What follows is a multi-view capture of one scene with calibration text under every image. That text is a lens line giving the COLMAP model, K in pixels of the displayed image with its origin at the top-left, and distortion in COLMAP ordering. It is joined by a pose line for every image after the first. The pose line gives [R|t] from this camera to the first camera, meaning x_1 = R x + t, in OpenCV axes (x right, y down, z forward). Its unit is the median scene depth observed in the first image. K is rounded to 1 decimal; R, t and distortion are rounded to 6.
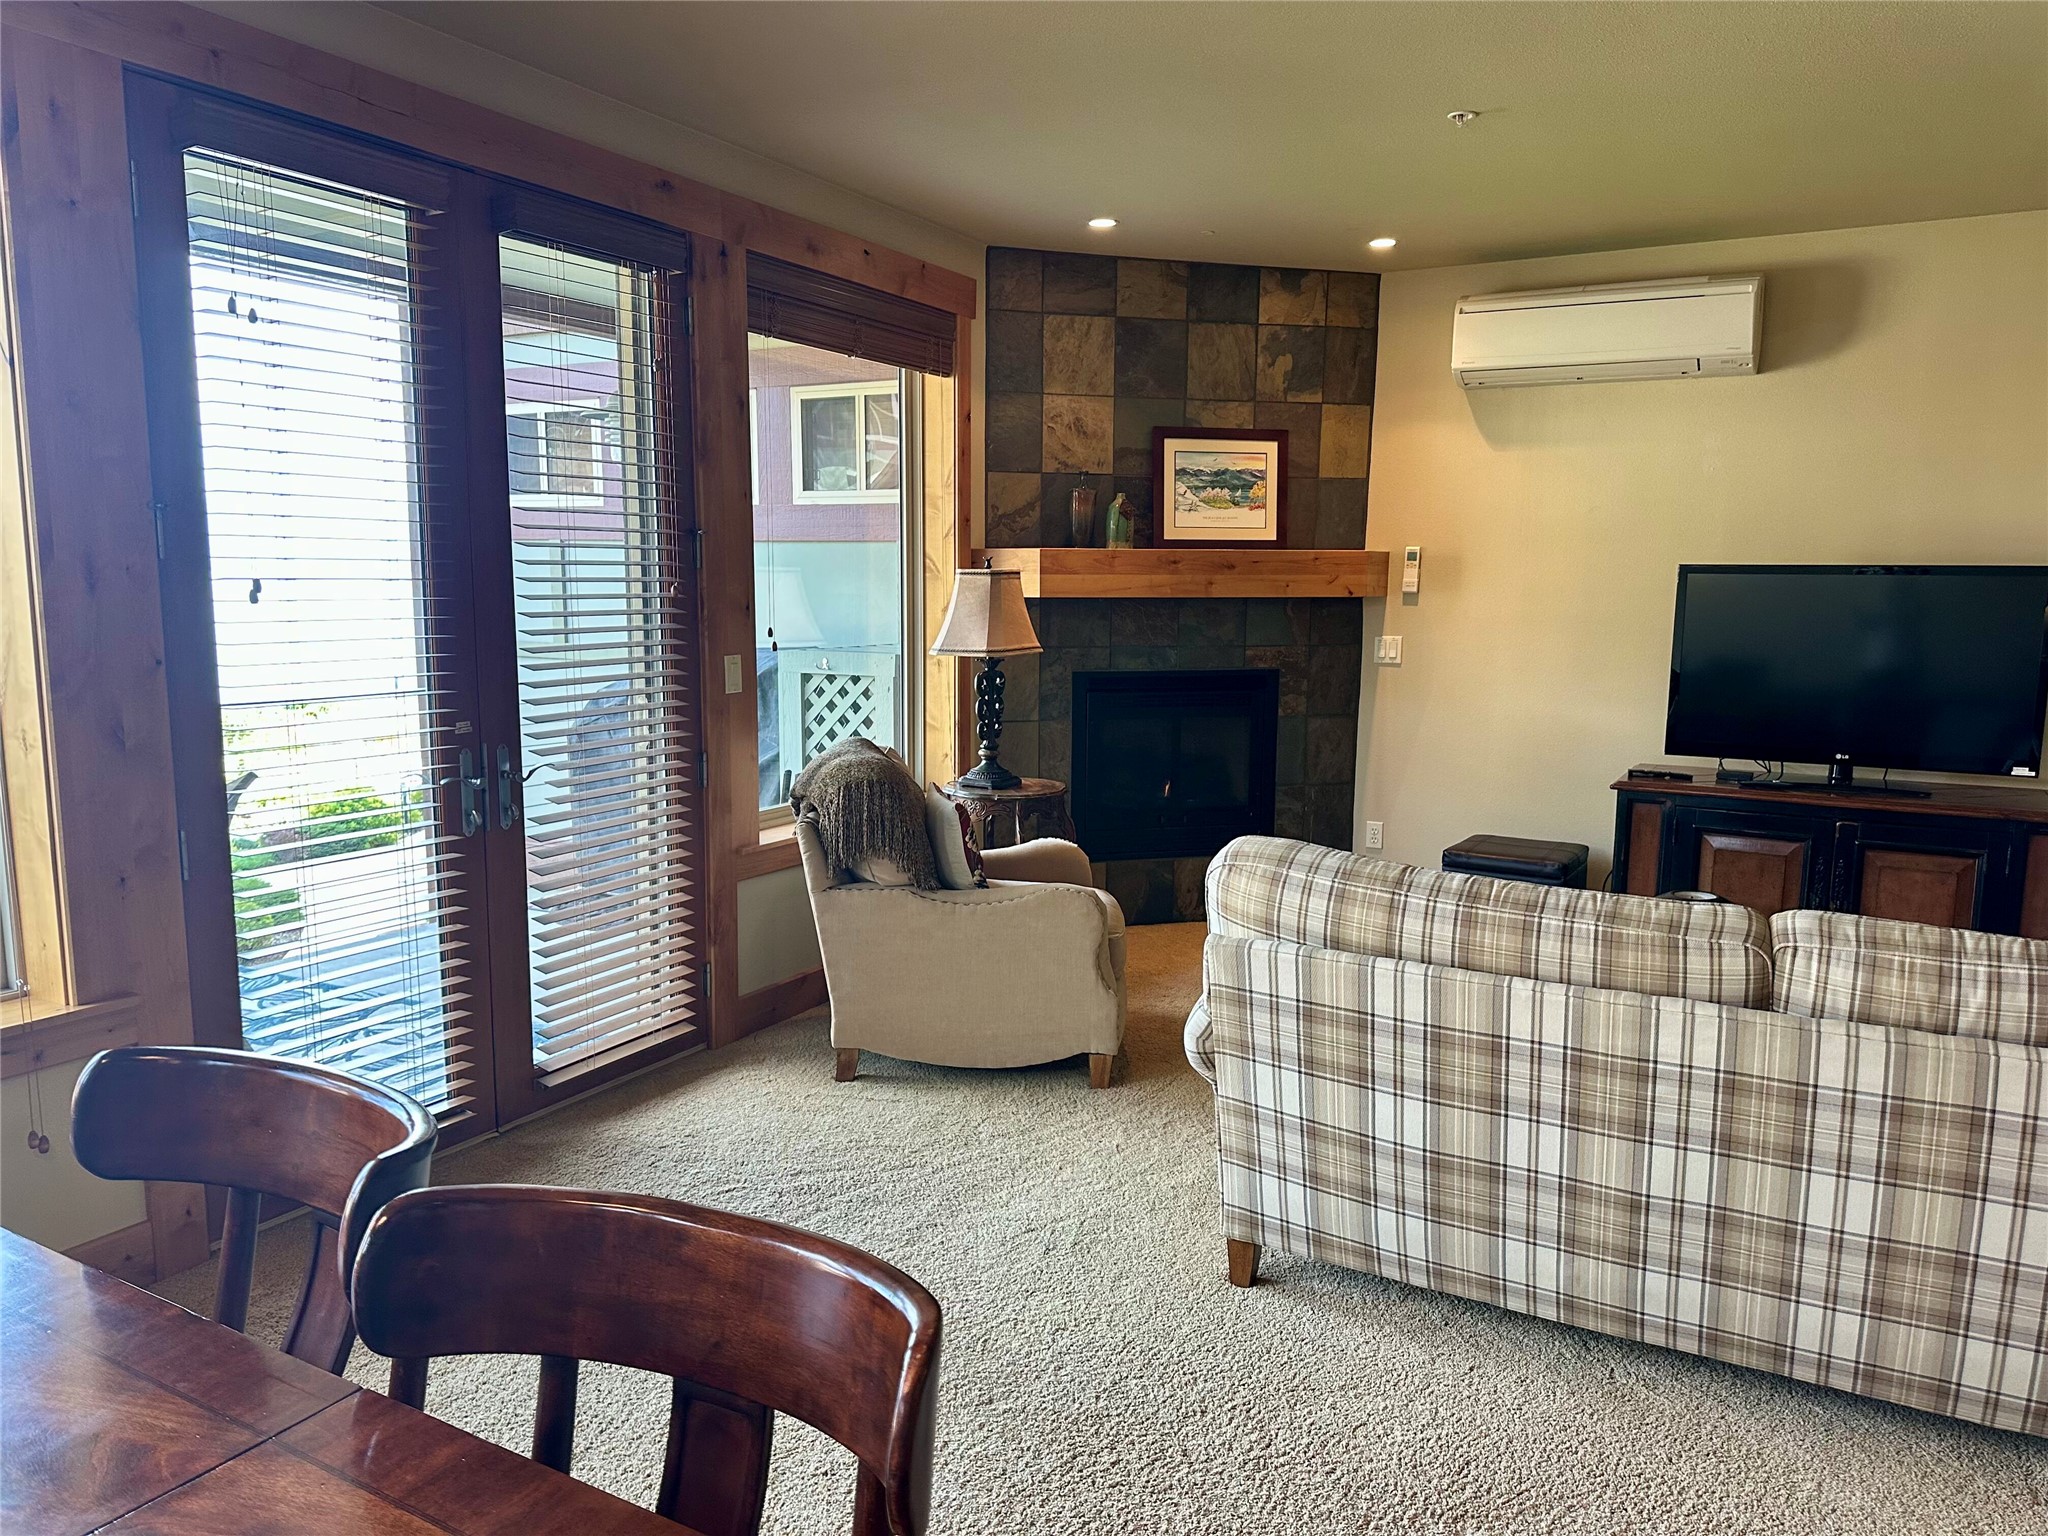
lens RADIAL K [[1429.0, 0, 1026.8], [0, 1429.0, 780.2], [0, 0, 1]] dist [0.159539, -0.249631]
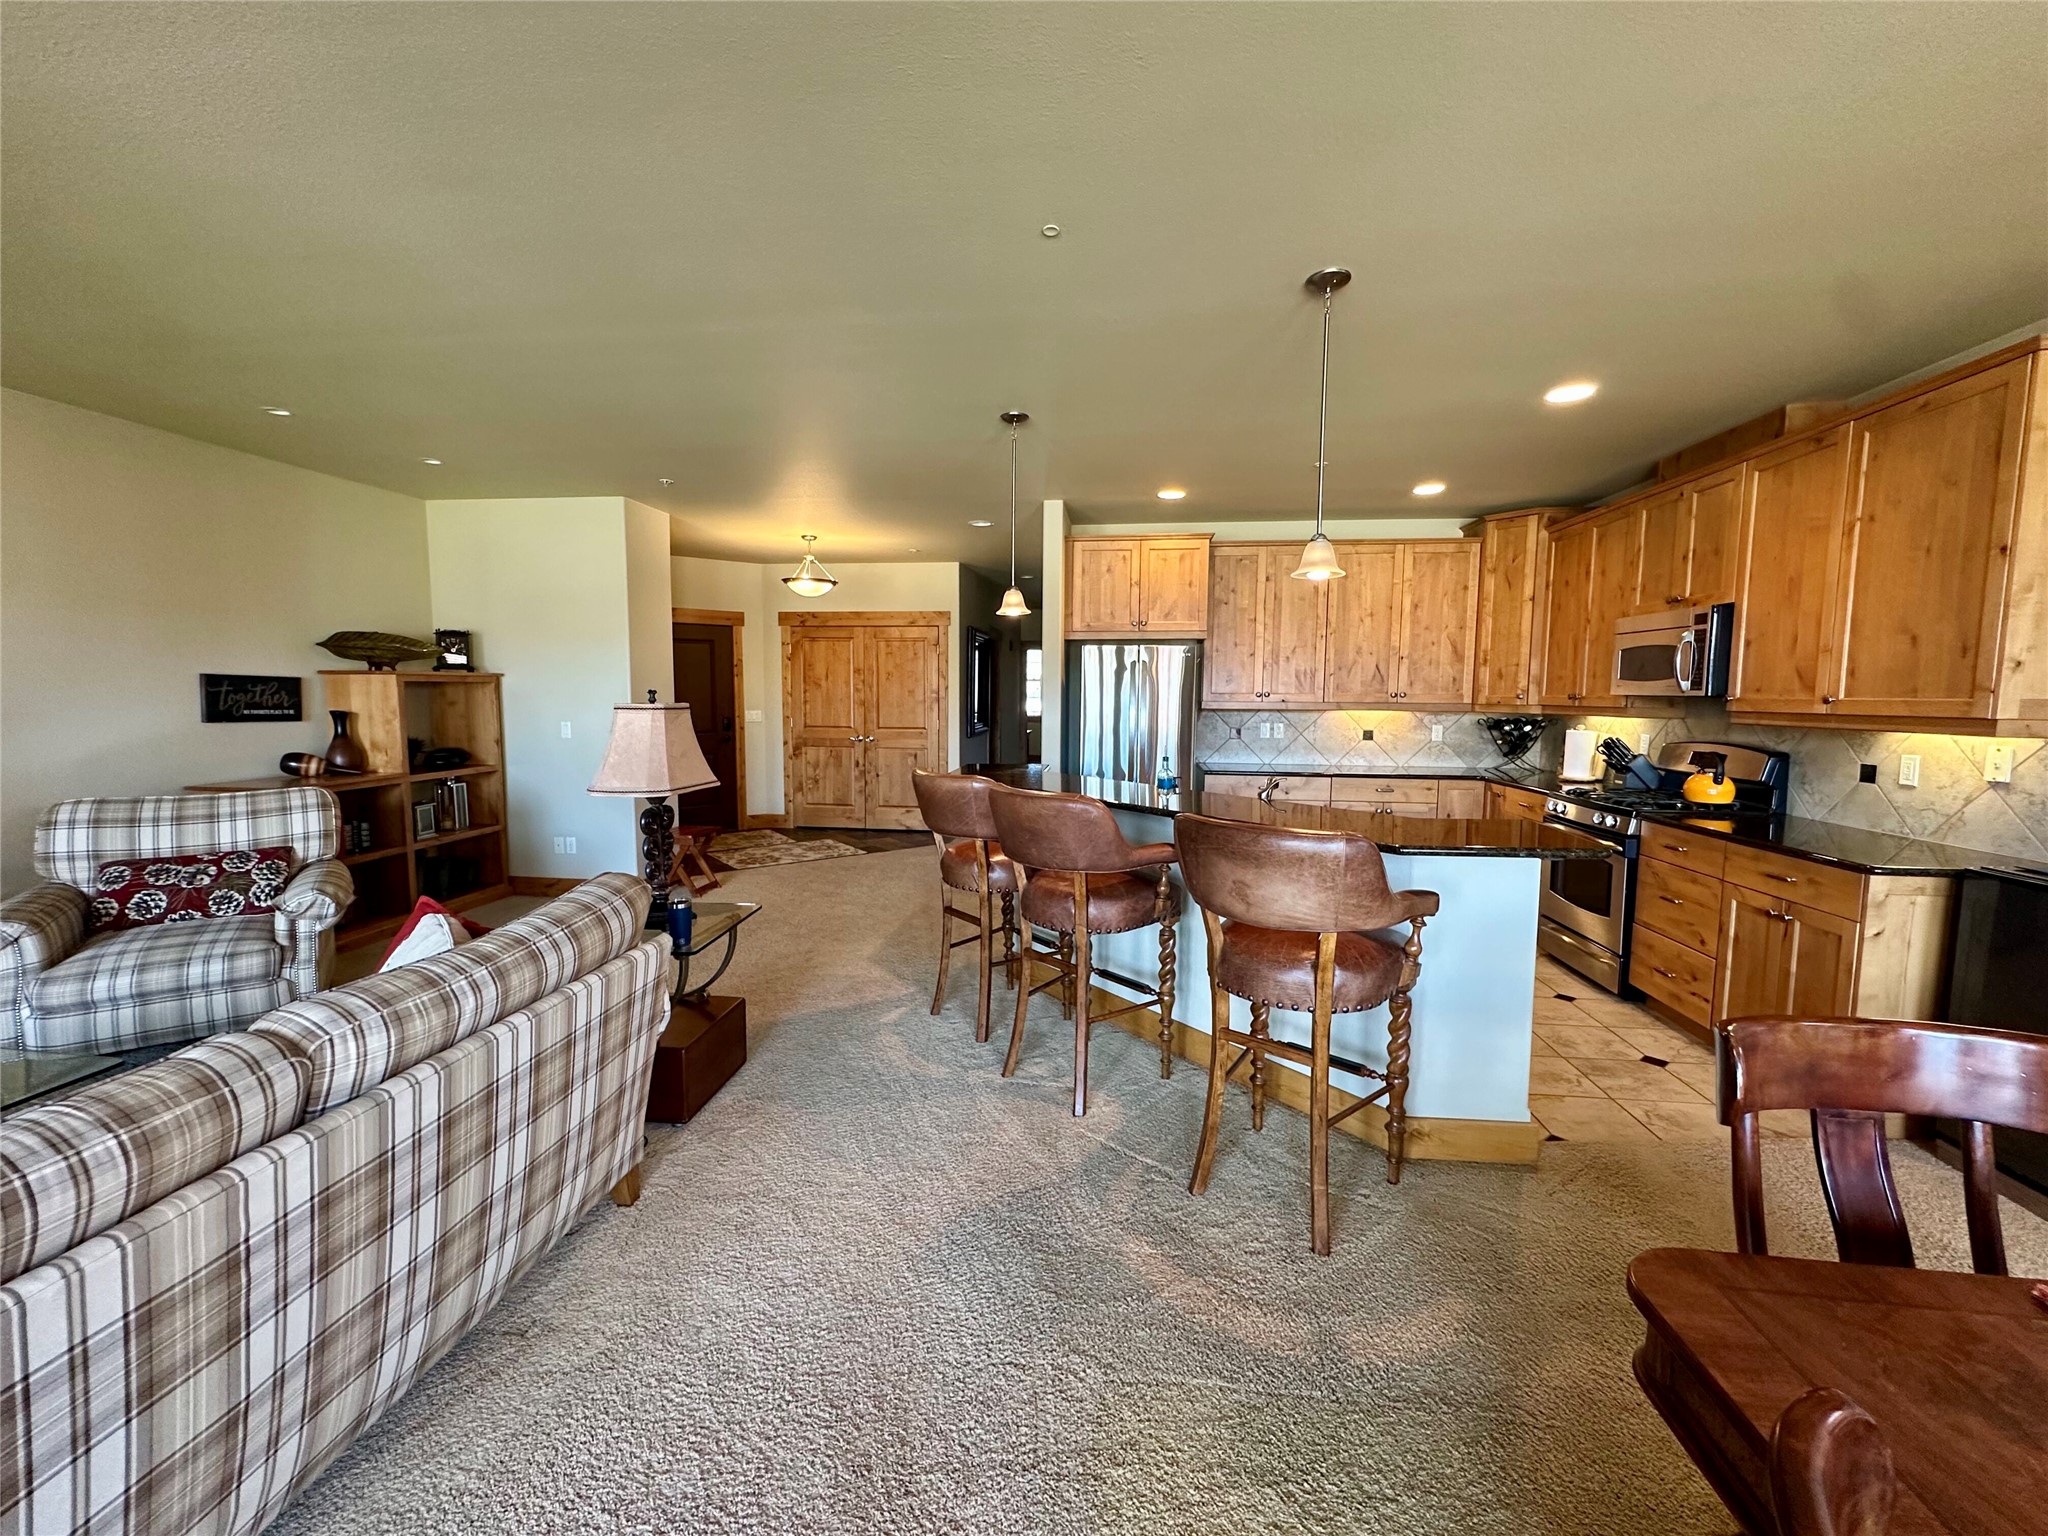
lens RADIAL K [[815.6, 0, 1024.2], [0, 815.6, 765.7], [0, 0, 1]] dist [-0.004186, 0.001344]
pose [[-0.382206, -0.094777, 0.919204, -0.064267], [0.115449, 0.982035, 0.149259, -0.041161], [-0.916837, 0.163168, -0.364397, 0.308300]]
